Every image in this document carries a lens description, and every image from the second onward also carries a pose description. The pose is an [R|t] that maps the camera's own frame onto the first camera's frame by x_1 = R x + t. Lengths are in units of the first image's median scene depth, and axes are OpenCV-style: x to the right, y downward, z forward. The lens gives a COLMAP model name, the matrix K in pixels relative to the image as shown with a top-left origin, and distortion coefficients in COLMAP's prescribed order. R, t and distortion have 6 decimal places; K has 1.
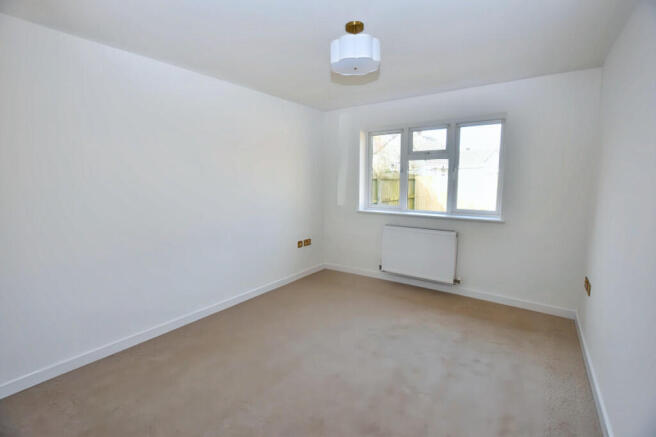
lens RADIAL K [[300.4, 0, 328.0], [0, 300.4, 218.5], [0, 0, 1]] dist [0.000153, -0.000026]
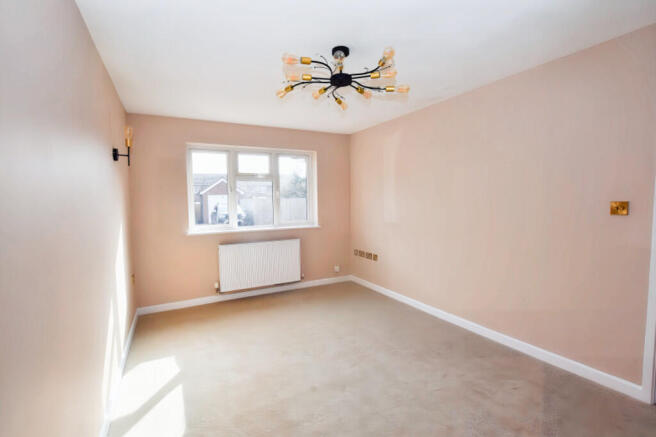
lens RADIAL K [[300.4, 0, 328.0], [0, 300.4, 218.5], [0, 0, 1]] dist [0.000153, -0.000026]
pose [[0.448137, -0.061630, 0.891838, -0.561735], [0.119060, 0.992848, 0.008784, -0.033222], [-0.886001, 0.102246, 0.452269, 0.263235]]
